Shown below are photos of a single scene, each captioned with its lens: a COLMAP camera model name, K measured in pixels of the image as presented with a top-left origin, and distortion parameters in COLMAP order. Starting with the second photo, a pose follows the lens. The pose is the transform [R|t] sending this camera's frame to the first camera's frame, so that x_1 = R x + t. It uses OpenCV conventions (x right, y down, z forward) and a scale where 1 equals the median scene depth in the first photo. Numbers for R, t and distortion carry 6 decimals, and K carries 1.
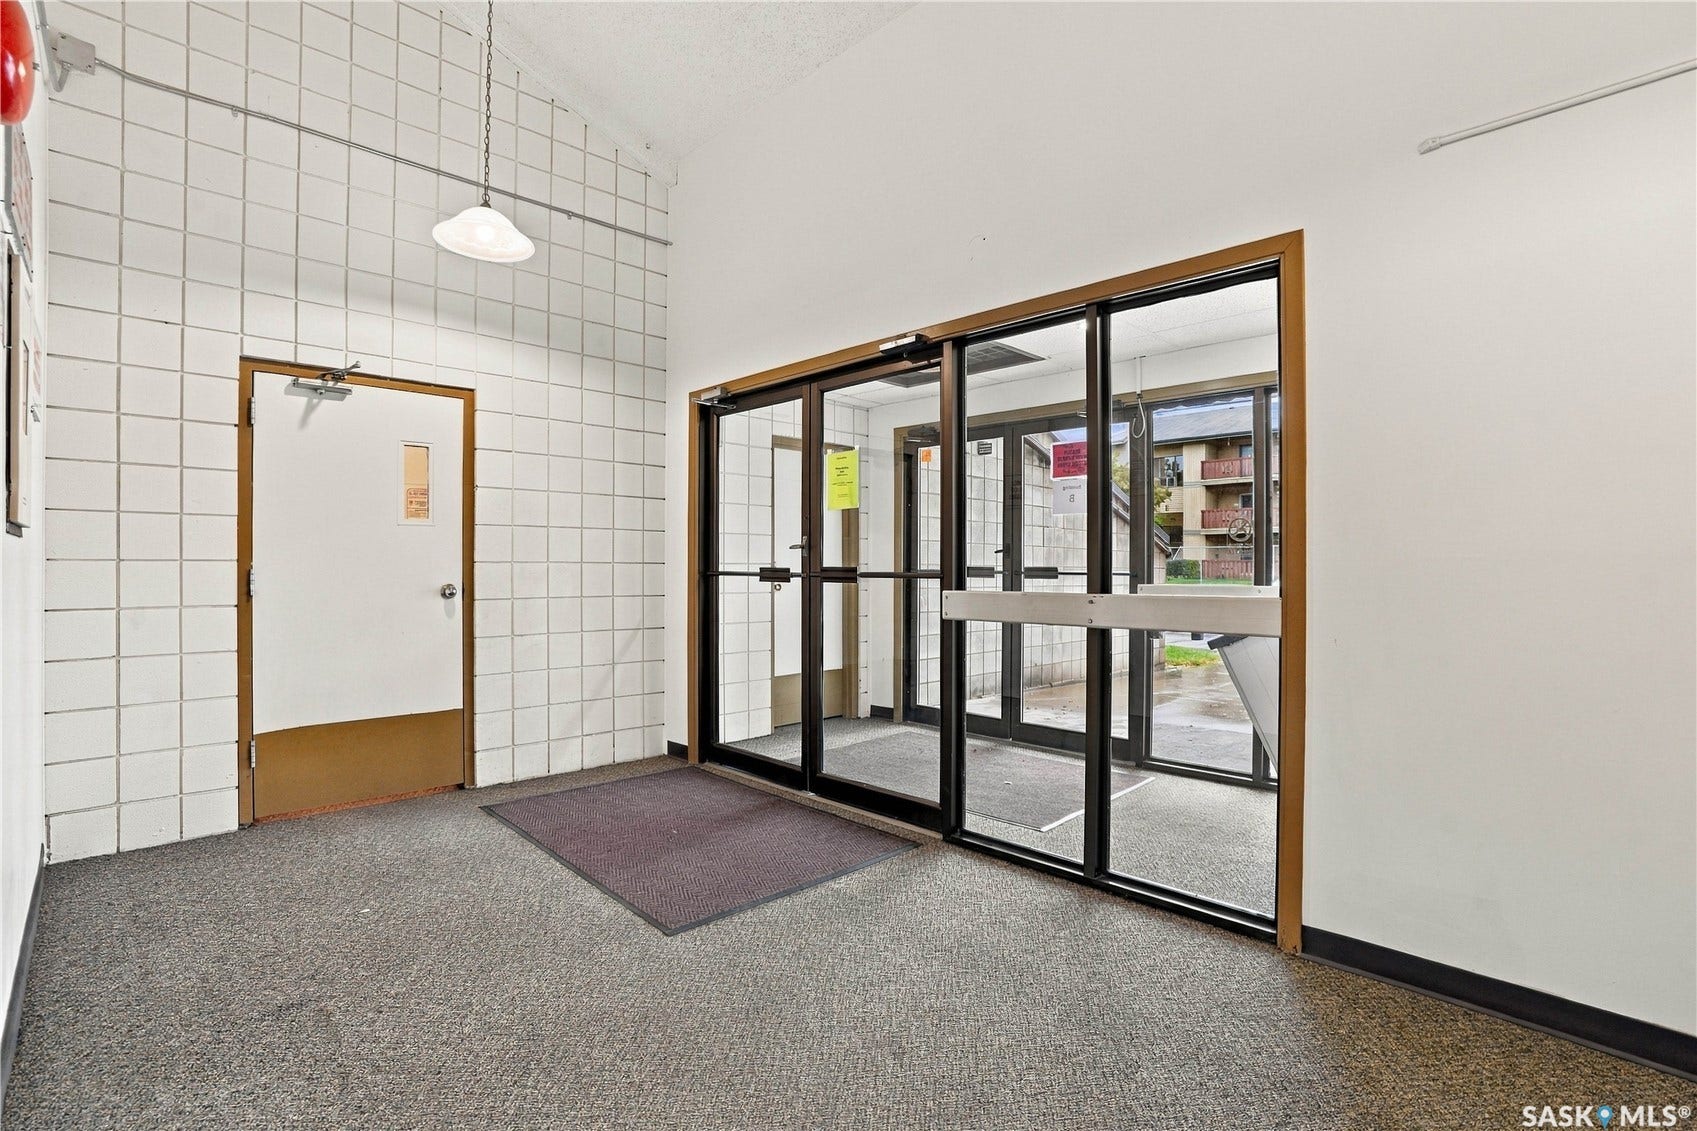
lens RADIAL K [[803.3, 0, 849.1], [0, 803.3, 567.3], [0, 0, 1]] dist [-0.025736, -0.000280]
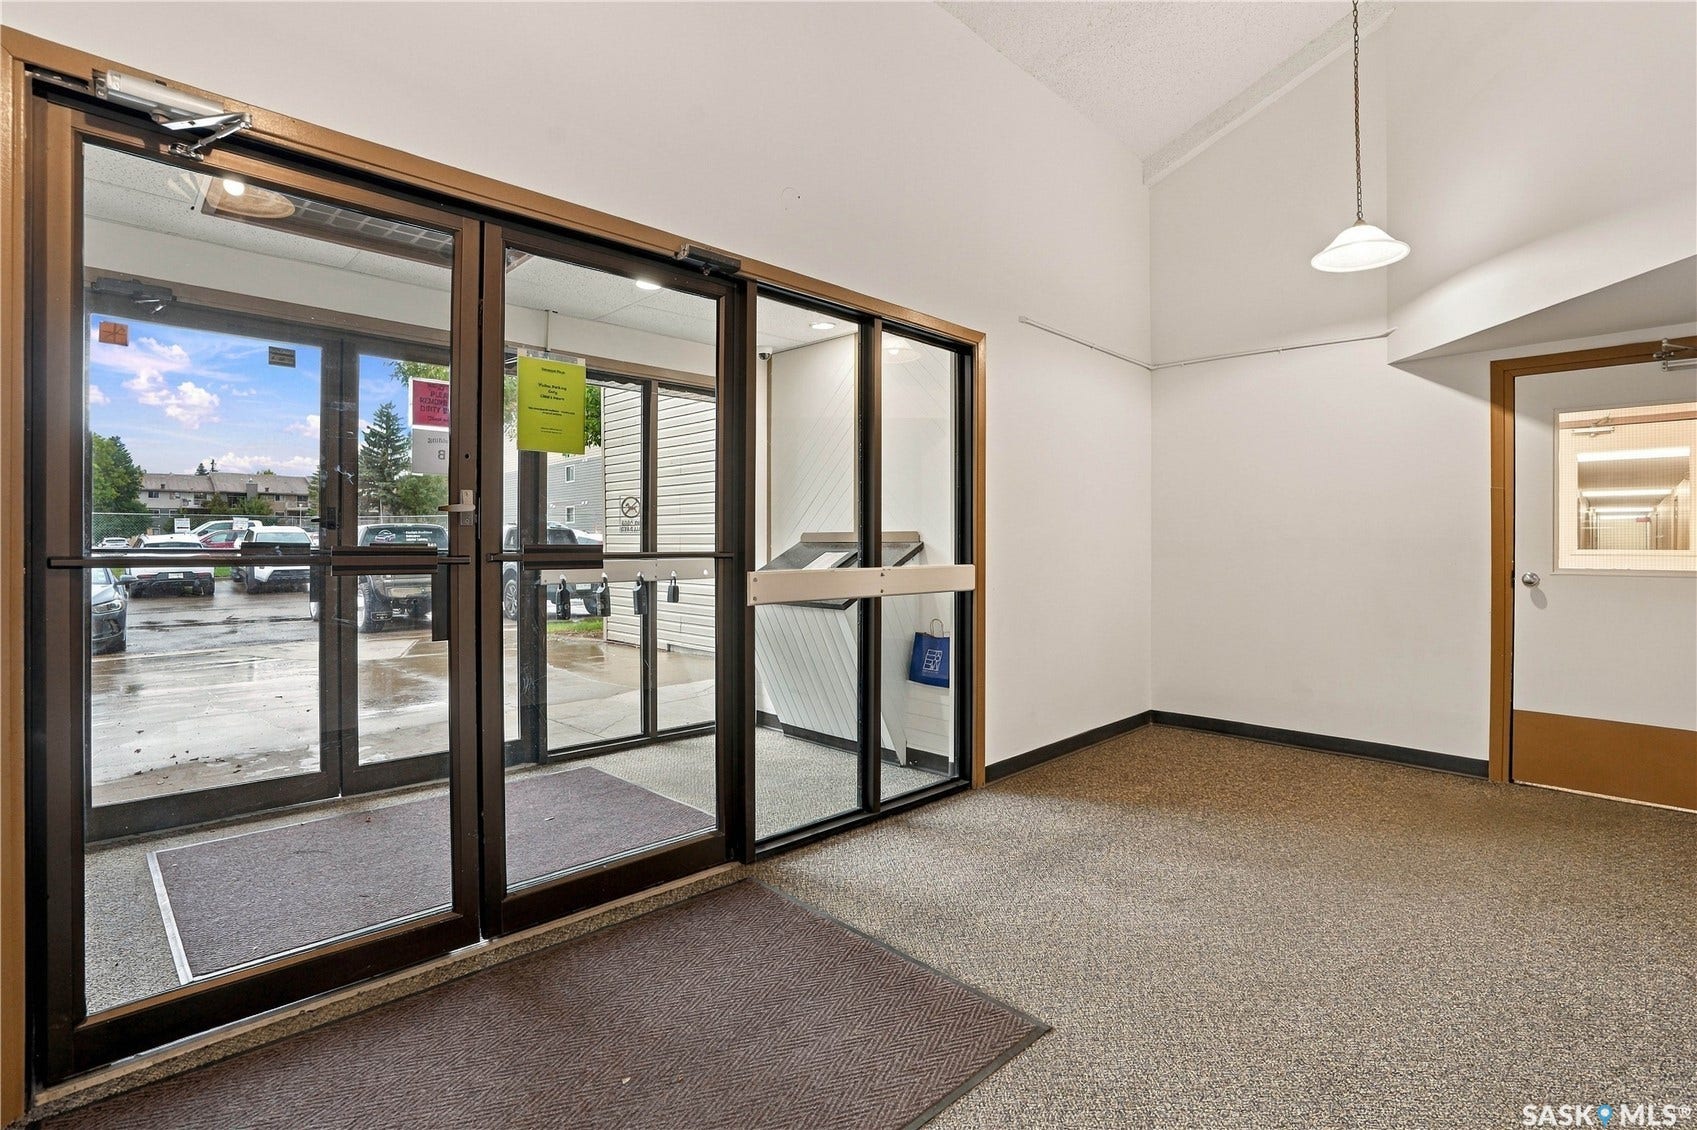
lens RADIAL K [[803.3, 0, 856.2], [0, 803.3, 538.4], [0, 0, 1]] dist [-0.025736, -0.000280]
pose [[-0.007409, 0.004601, 0.999962, -0.687163], [-0.001103, 0.999989, -0.004609, -0.002032], [-0.999972, -0.001137, -0.007404, 0.831242]]
